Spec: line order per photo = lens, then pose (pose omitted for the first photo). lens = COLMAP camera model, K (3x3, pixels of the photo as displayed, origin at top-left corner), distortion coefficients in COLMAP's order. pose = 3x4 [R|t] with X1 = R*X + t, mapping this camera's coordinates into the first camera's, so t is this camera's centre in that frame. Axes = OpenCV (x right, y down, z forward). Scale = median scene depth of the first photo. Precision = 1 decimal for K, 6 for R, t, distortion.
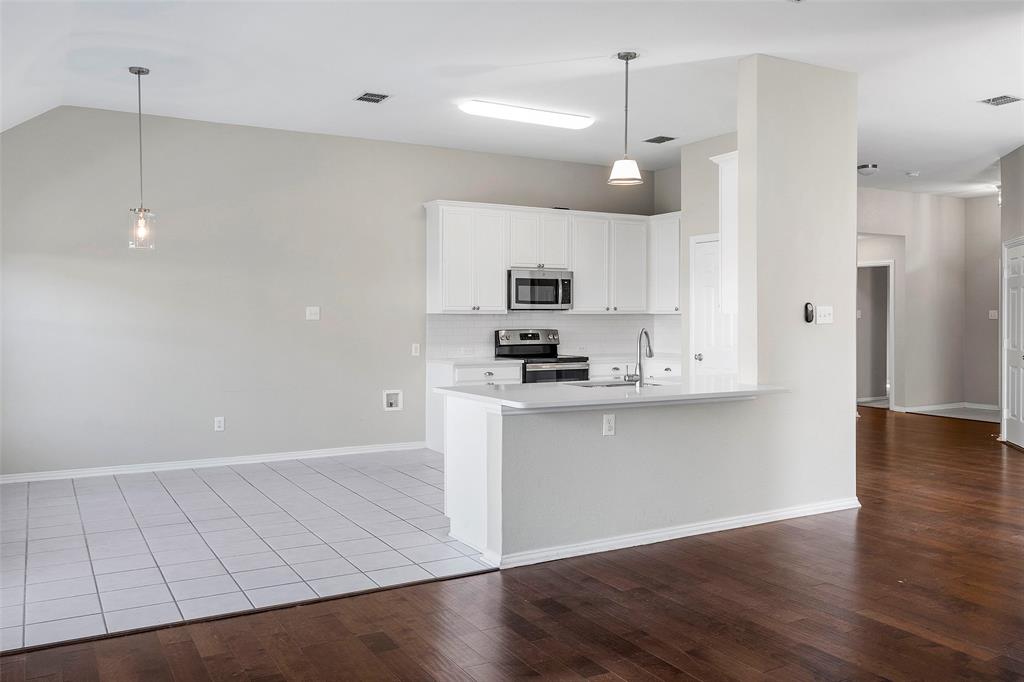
lens RADIAL K [[833.0, 0, 510.2], [0, 833.0, 334.1], [0, 0, 1]] dist [0.009641, 0.005252]
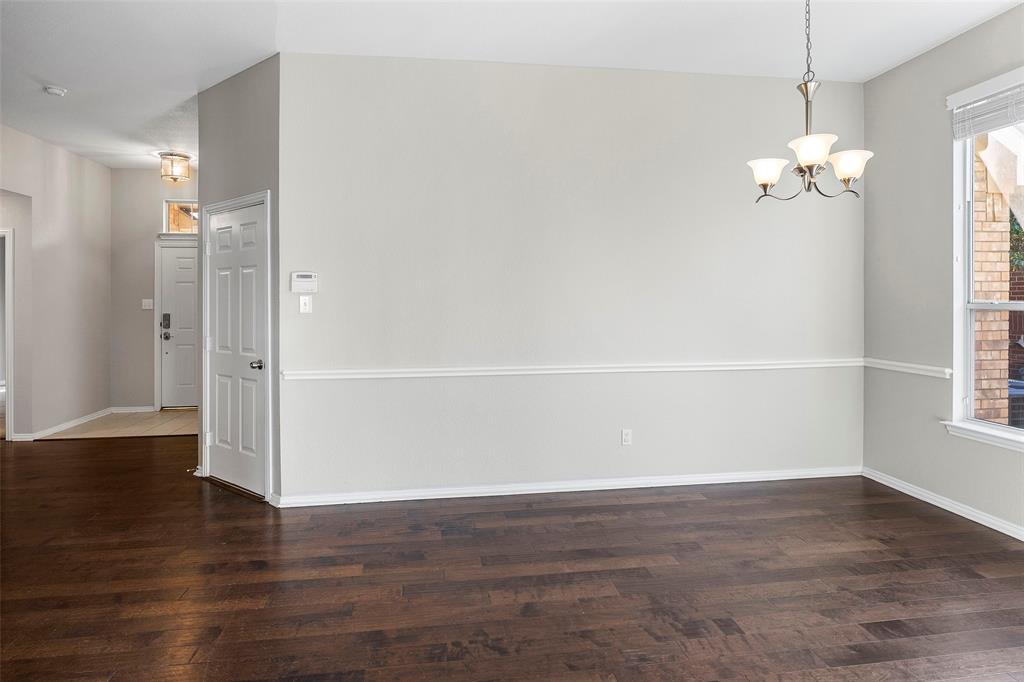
lens RADIAL K [[559.9, 0, 519.8], [0, 559.9, 294.4], [0, 0, 1]] dist [0.001621, -0.000828]
pose [[0.374085, 0.015627, 0.927263, 0.251458], [0.021077, 0.999456, -0.025347, -0.014440], [-0.927155, 0.029026, 0.373552, 0.593796]]
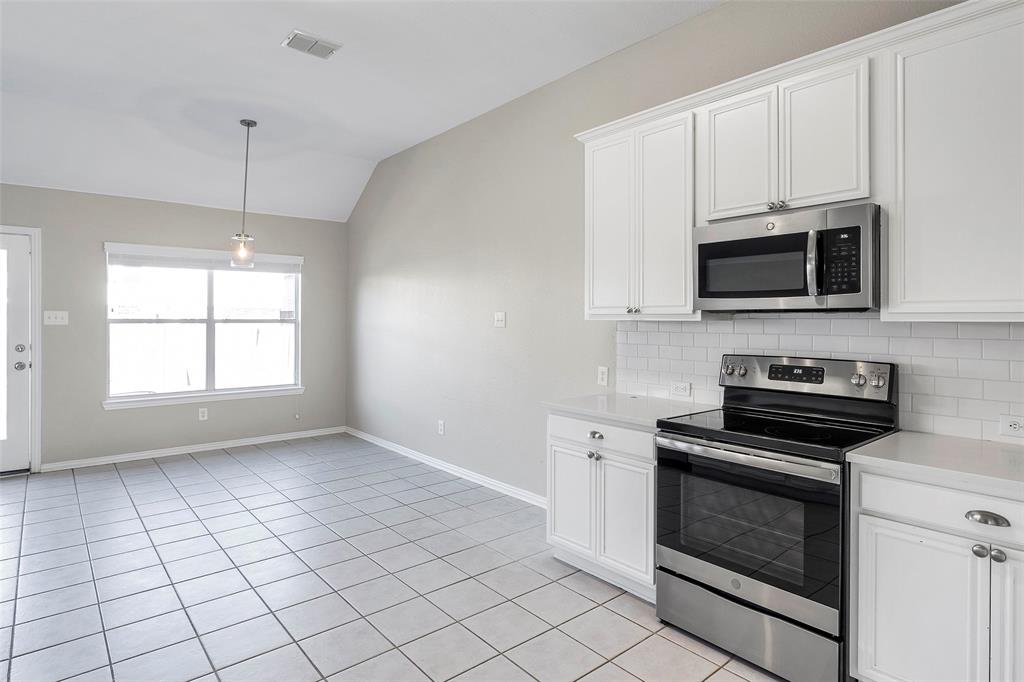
lens RADIAL K [[559.9, 0, 507.3], [0, 559.9, 323.4], [0, 0, 1]] dist [0.001621, -0.000828]
pose [[0.166281, 0.005887, -0.986061, 0.298703], [-0.026612, 0.999645, 0.001480, -0.020326], [0.985719, 0.025995, 0.166378, 0.830272]]
